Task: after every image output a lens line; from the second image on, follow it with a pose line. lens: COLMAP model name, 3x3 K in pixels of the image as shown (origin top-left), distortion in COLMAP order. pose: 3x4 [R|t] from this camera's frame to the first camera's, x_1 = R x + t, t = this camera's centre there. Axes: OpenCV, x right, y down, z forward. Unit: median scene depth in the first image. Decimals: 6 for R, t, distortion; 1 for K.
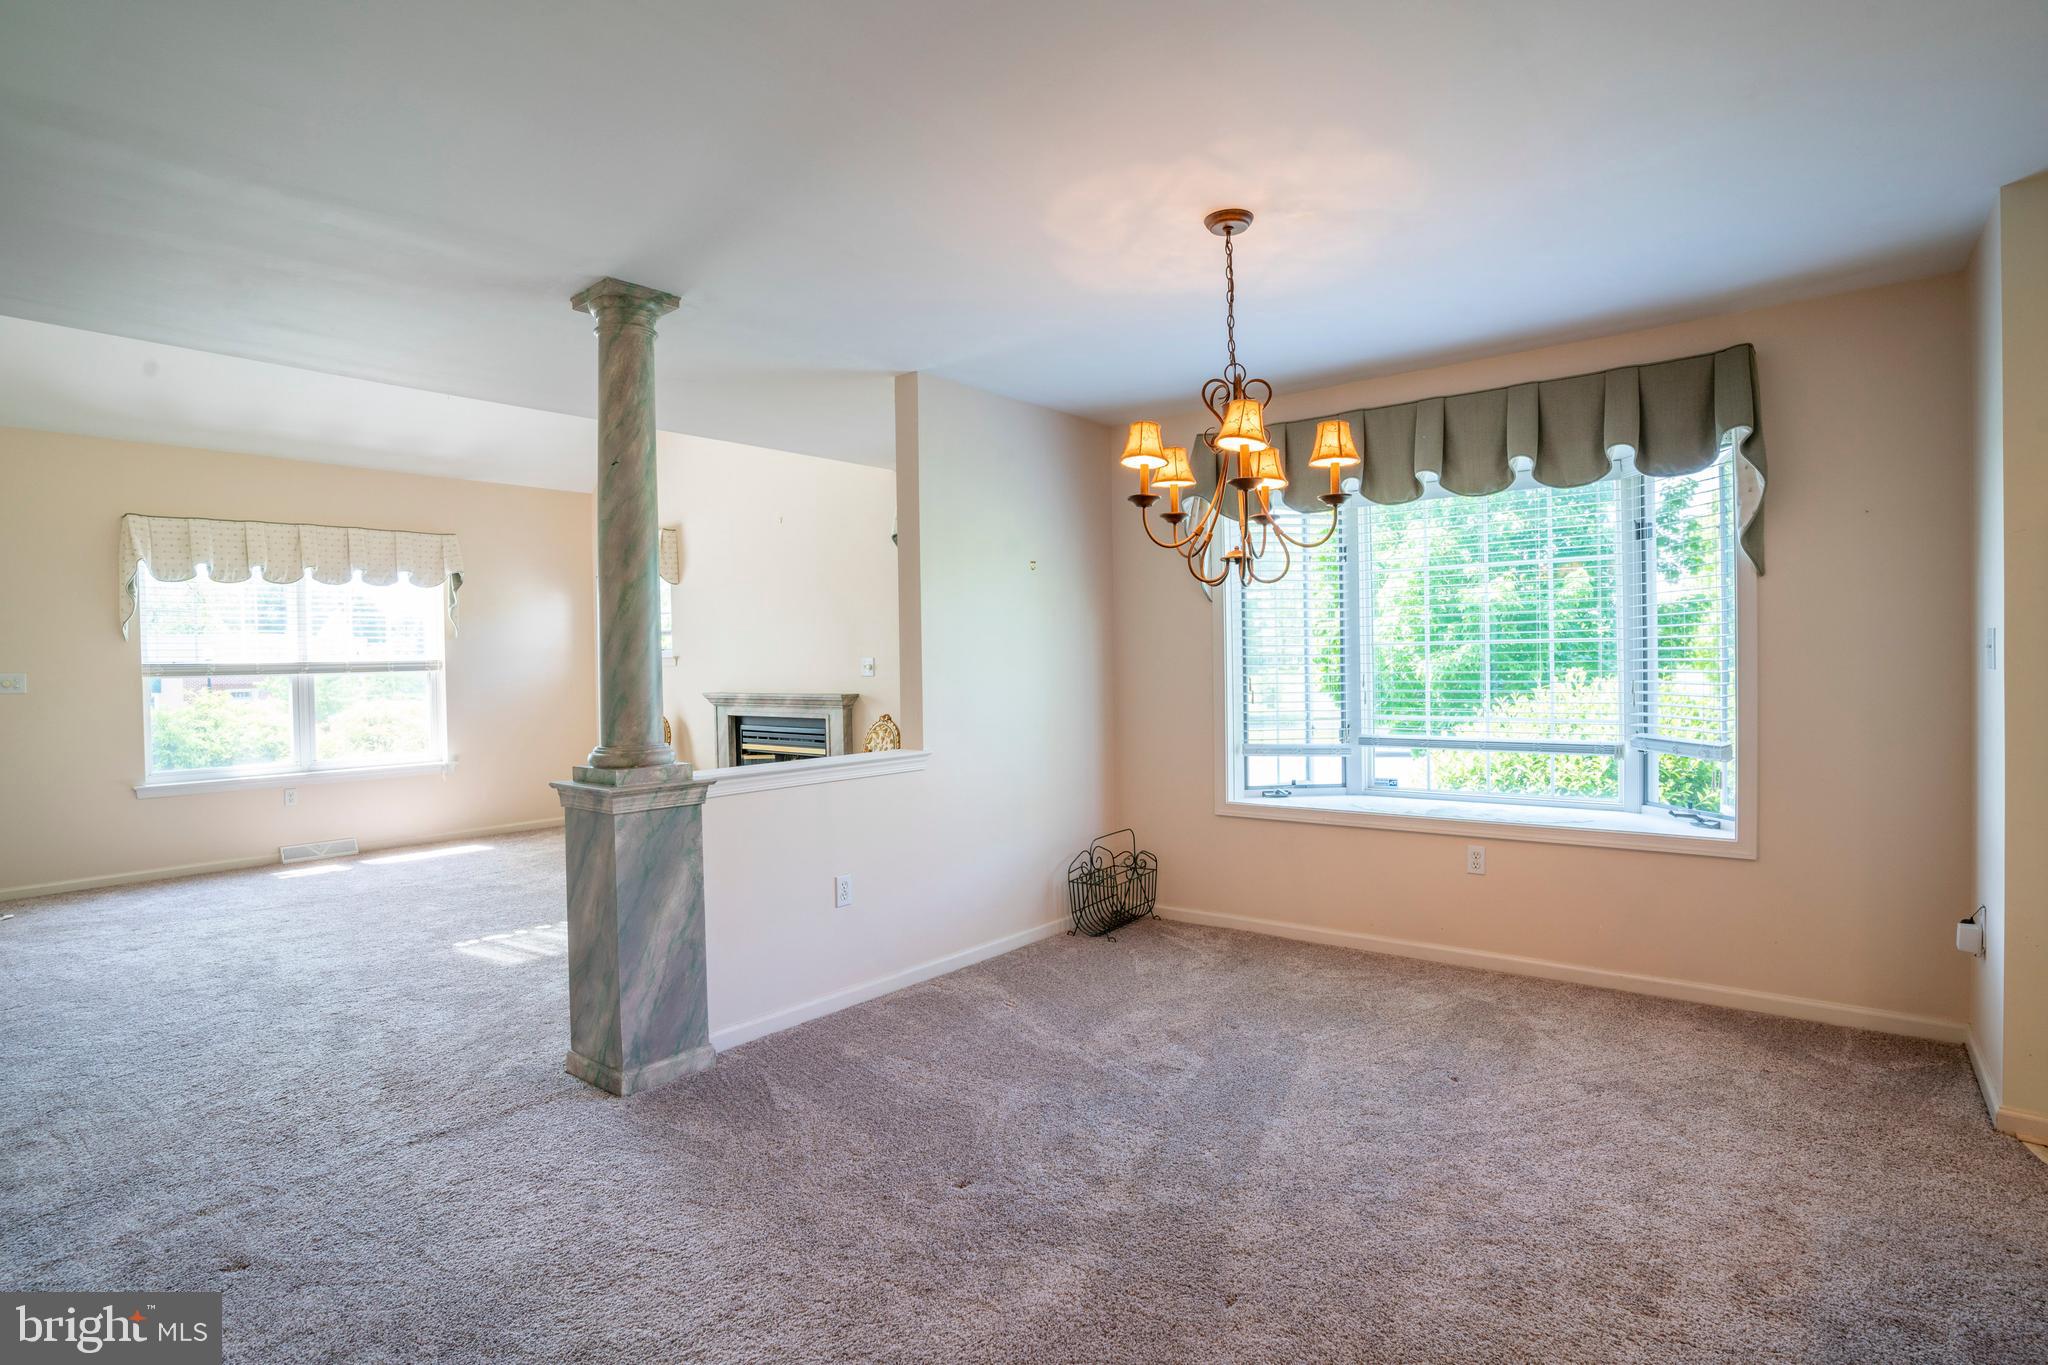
lens RADIAL K [[1018.9, 0, 1024.0], [0, 1018.9, 682.5], [0, 0, 1]] dist [-0.078651, 0.032631]
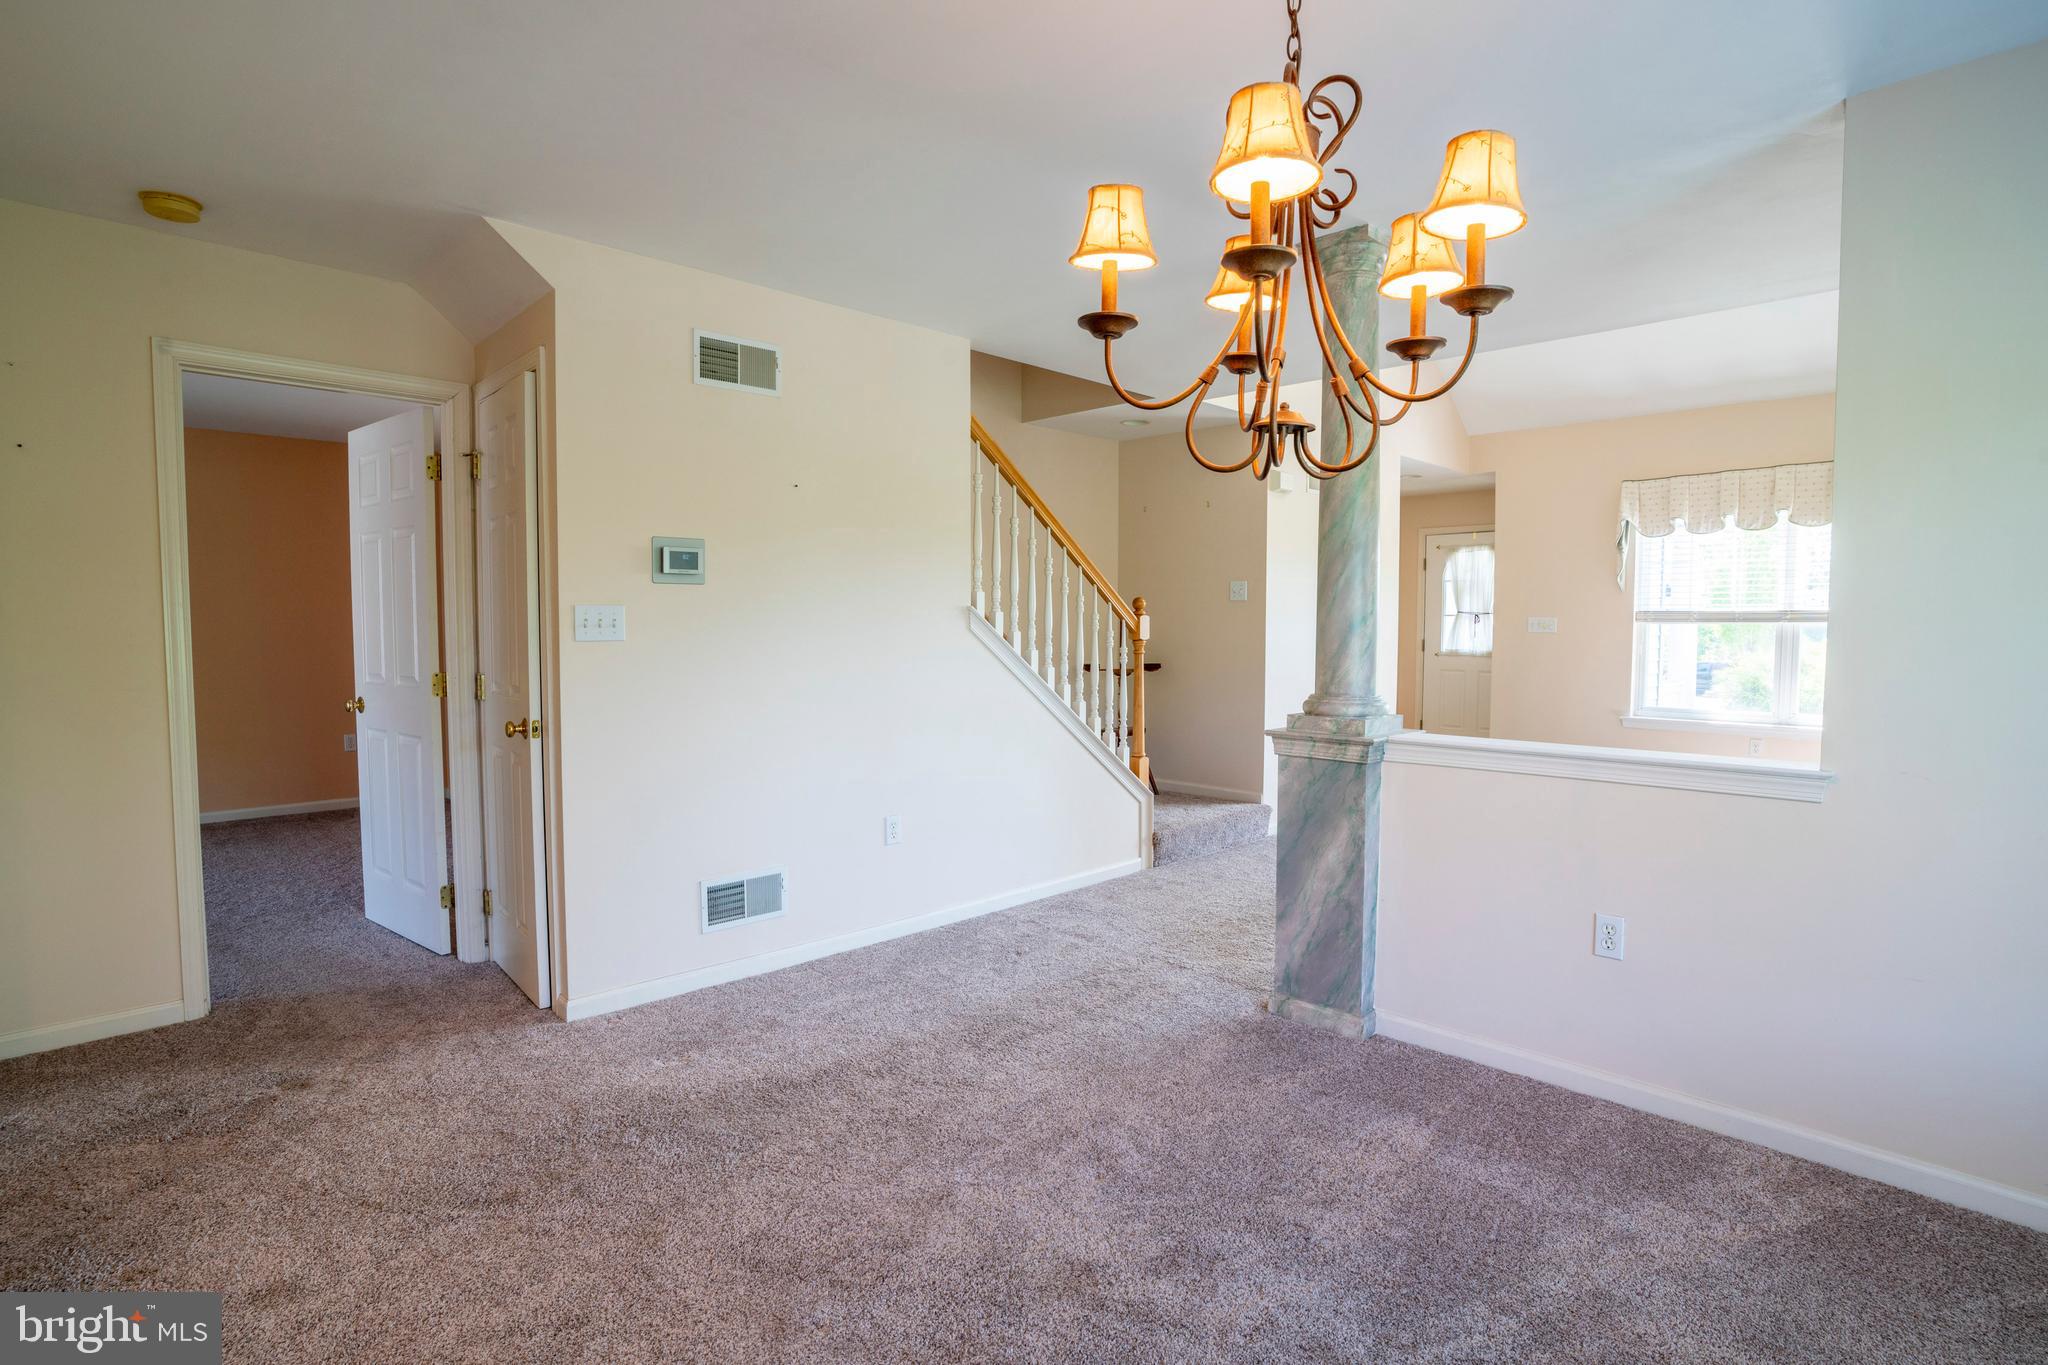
lens RADIAL K [[1018.9, 0, 1024.0], [0, 1018.9, 682.5], [0, 0, 1]] dist [-0.078651, 0.032631]
pose [[-0.115358, 0.072779, -0.990654, 0.321693], [-0.016386, 0.997037, 0.075156, -0.010510], [0.993189, 0.024903, -0.113823, 0.394491]]
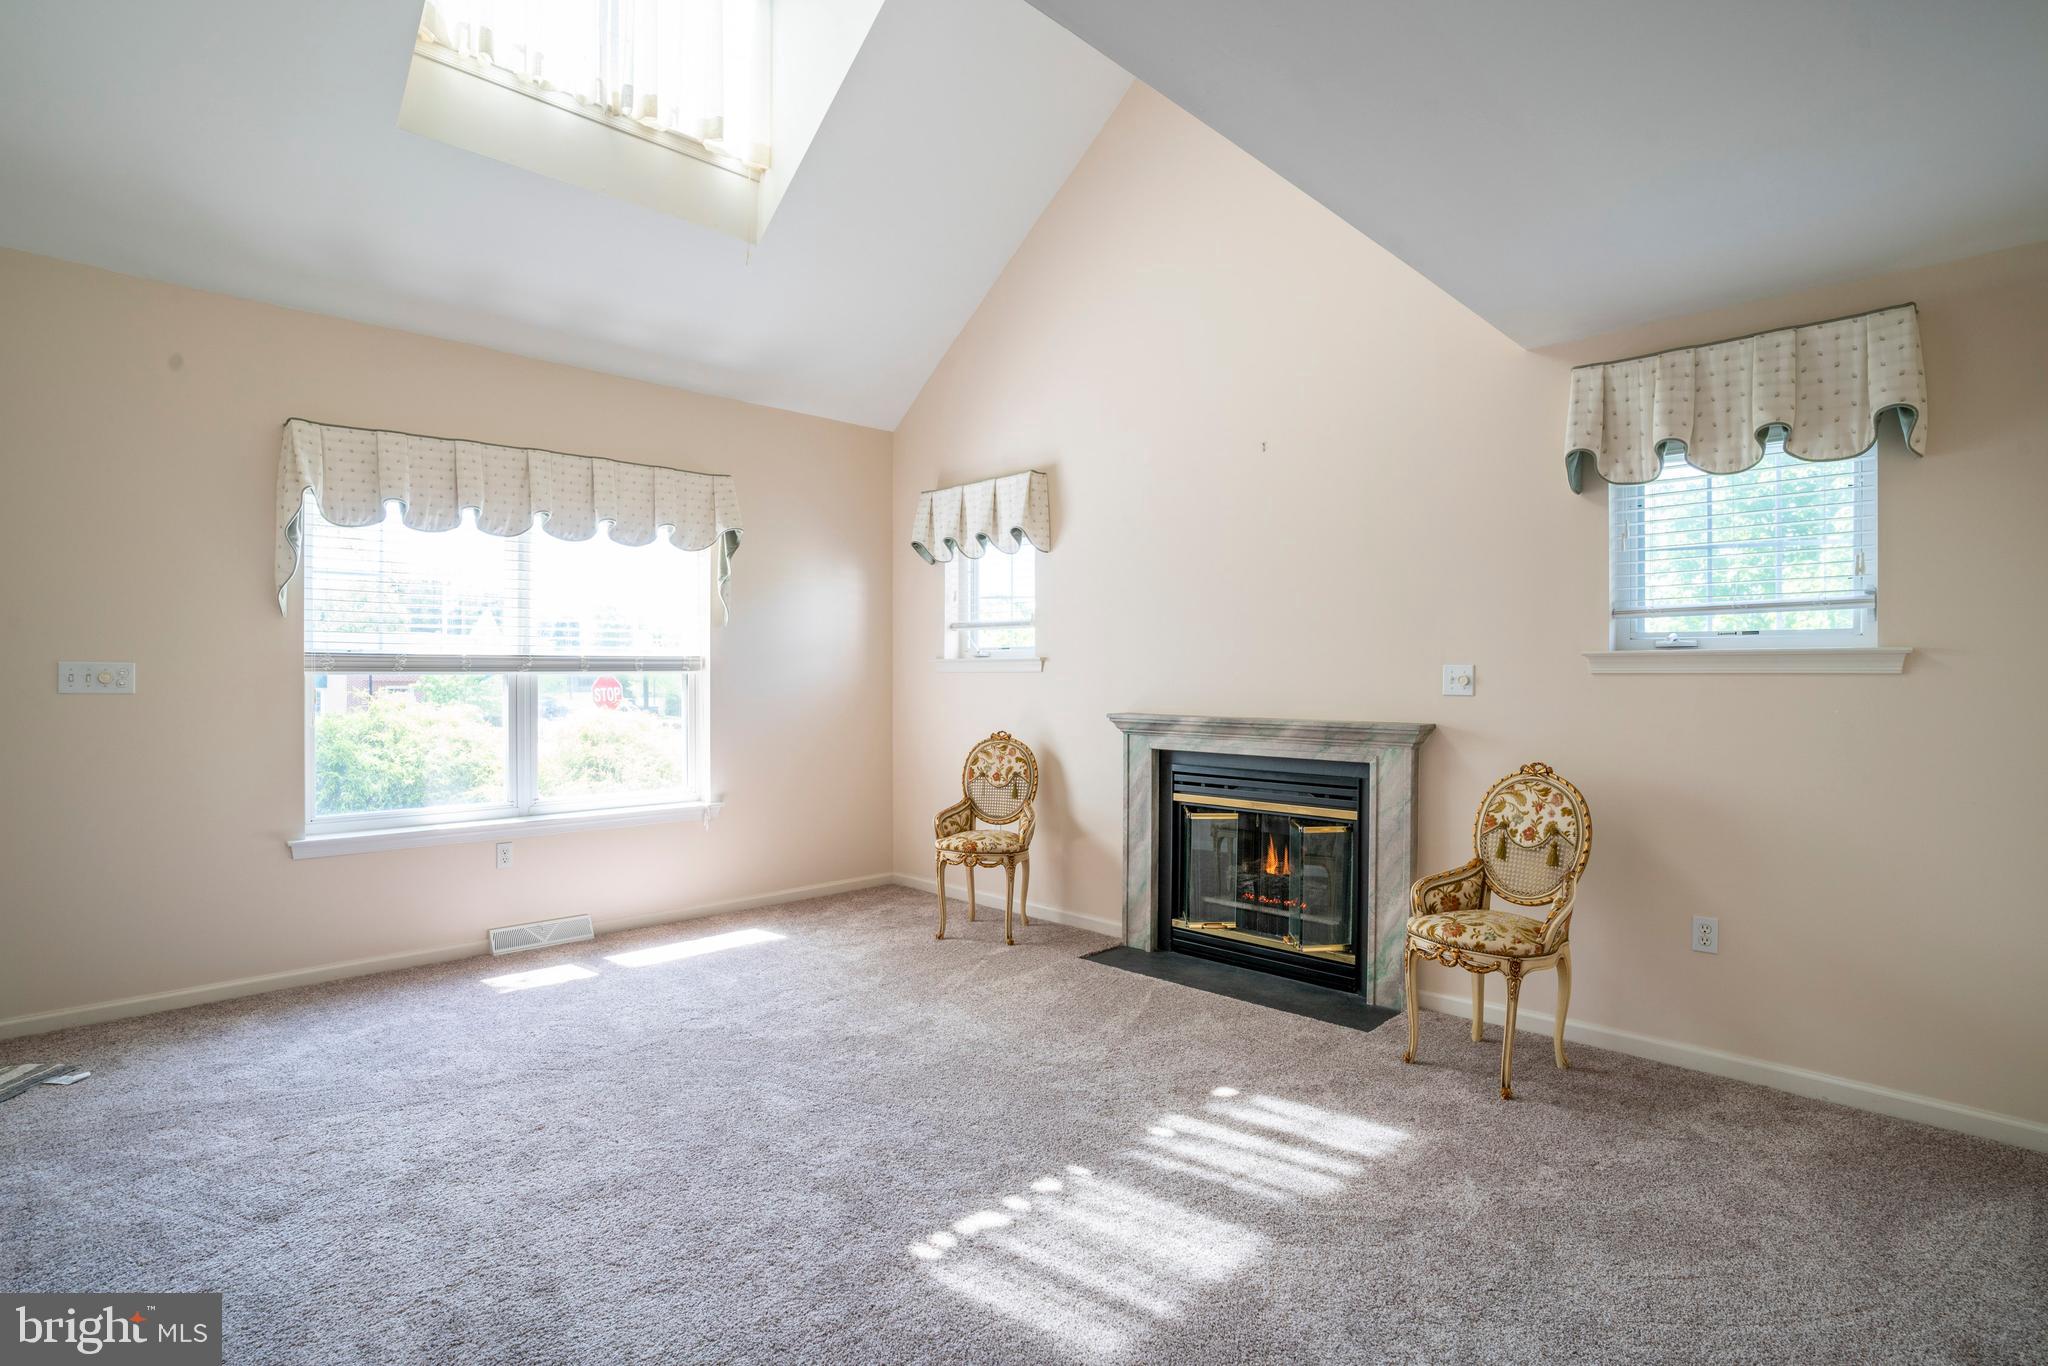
lens RADIAL K [[1018.9, 0, 1024.0], [0, 1018.9, 683.0], [0, 0, 1]] dist [-0.078651, 0.032631]
pose [[0.993890, 0.020265, -0.108496, -0.332900], [-0.021519, 0.999714, -0.010404, -0.001579], [0.108254, 0.012675, 0.994042, 0.373437]]
